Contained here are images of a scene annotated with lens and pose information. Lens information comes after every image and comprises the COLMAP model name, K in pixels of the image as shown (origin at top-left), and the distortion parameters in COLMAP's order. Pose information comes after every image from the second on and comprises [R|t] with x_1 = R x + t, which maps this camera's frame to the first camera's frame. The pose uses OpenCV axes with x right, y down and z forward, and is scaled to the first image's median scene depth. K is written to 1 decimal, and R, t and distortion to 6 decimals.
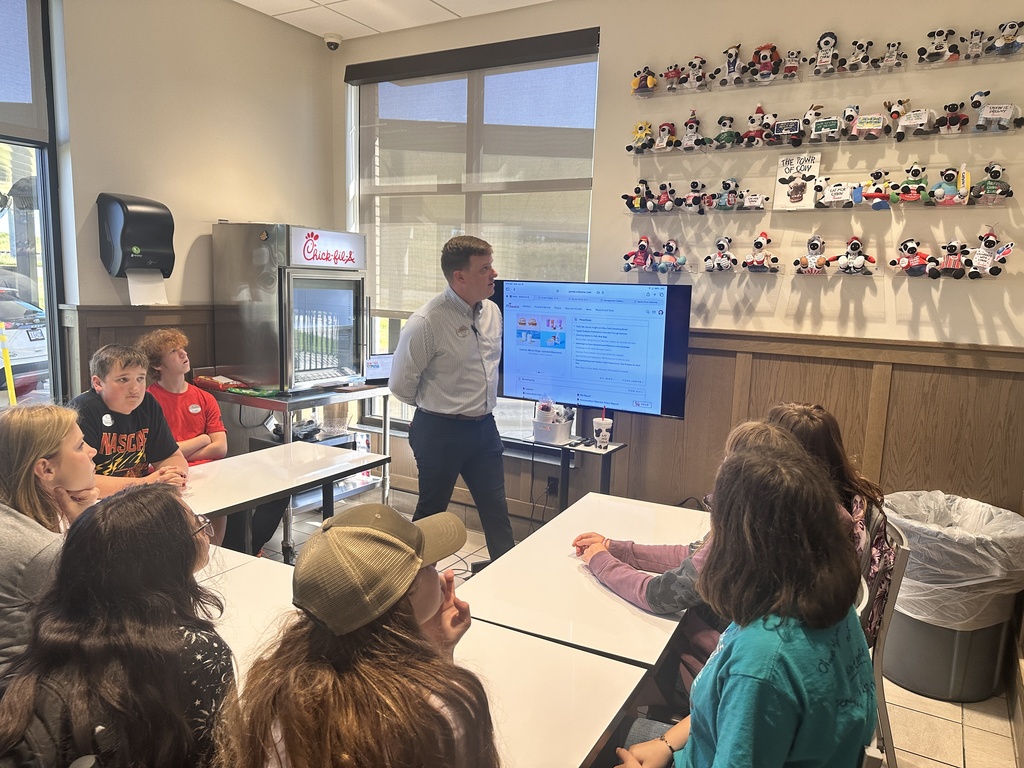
lens RADIAL K [[727.5, 0, 510.5], [0, 727.5, 390.1], [0, 0, 1]] dist [-0.000806, -0.004649]
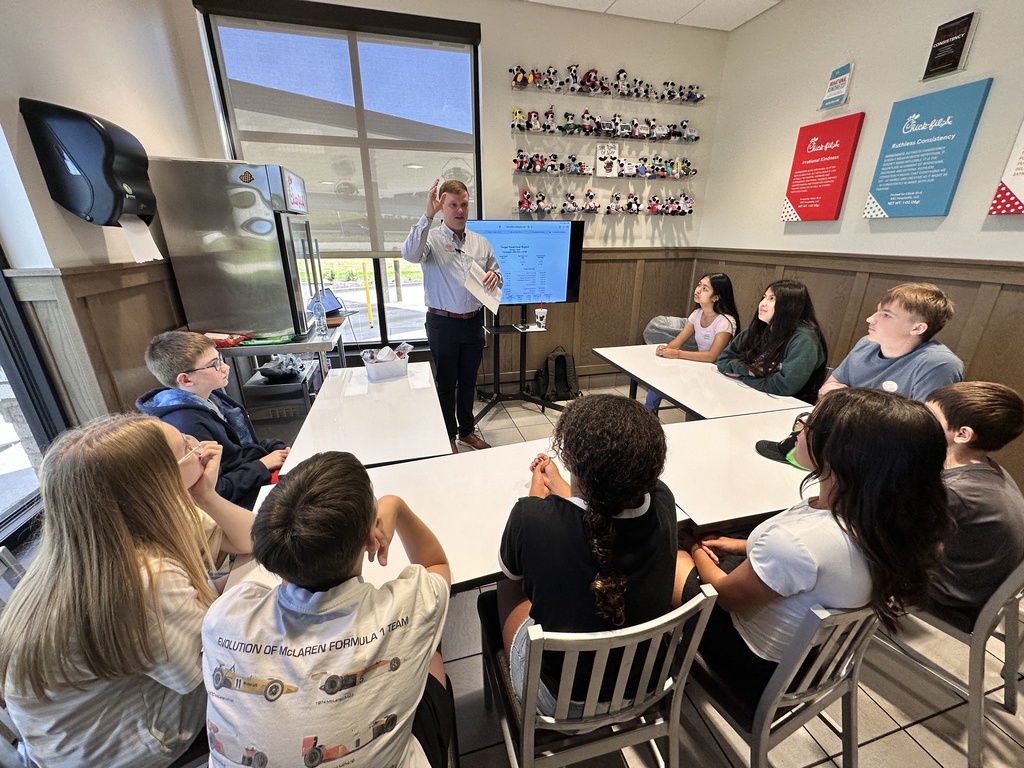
lens RADIAL K [[411.9, 0, 513.1], [0, 411.9, 374.8], [0, 0, 1]] dist [-0.002178, 0.000138]
pose [[0.699778, -0.266867, 0.662640, -0.592687], [0.121493, 0.958547, 0.257736, -0.067627], [-0.703953, -0.099852, 0.703193, 0.395222]]
